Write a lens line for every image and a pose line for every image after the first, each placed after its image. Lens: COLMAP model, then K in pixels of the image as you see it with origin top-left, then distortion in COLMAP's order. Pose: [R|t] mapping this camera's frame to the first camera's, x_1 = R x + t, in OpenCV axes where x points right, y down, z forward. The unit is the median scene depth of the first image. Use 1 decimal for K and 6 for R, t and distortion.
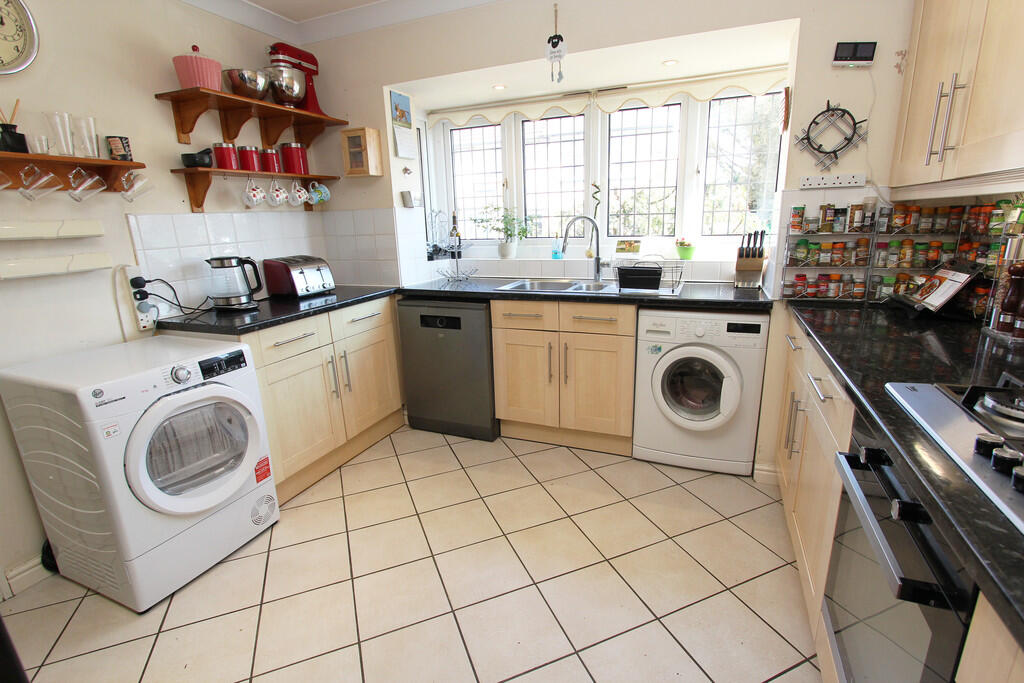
lens RADIAL K [[466.7, 0, 512.0], [0, 466.7, 341.5], [0, 0, 1]] dist [-0.001411, -0.000161]
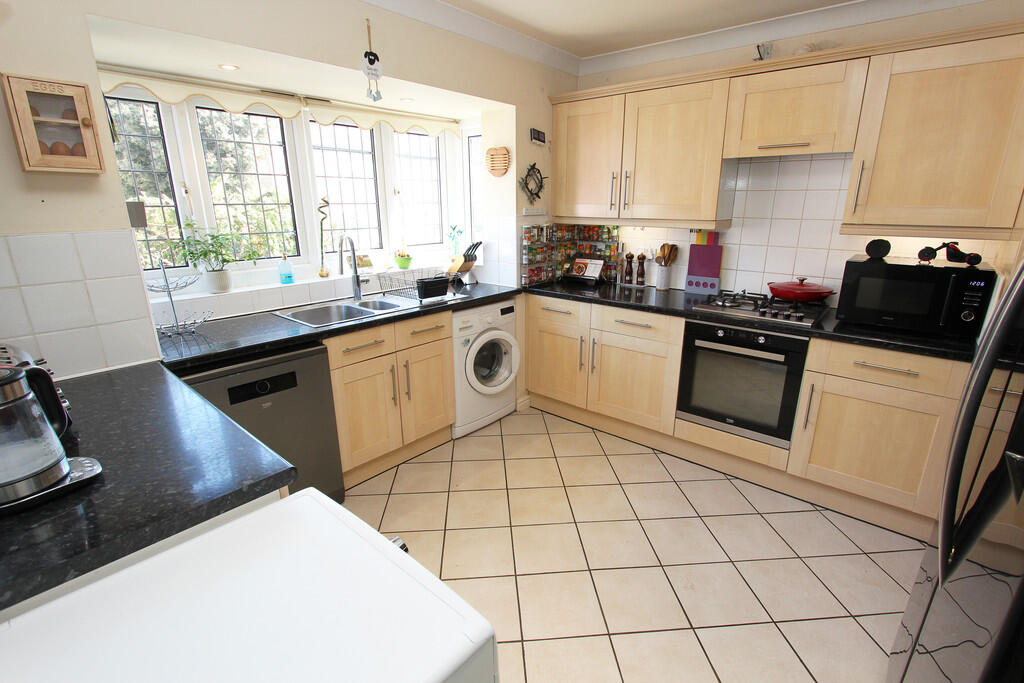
lens RADIAL K [[488.4, 0, 514.9], [0, 488.4, 349.8], [0, 0, 1]] dist [-0.015867, -0.000325]
pose [[0.310509, -0.254166, 0.915961, -0.877600], [0.231117, 0.954862, 0.186612, -0.183503], [-0.922046, 0.153749, 0.355235, 0.456179]]
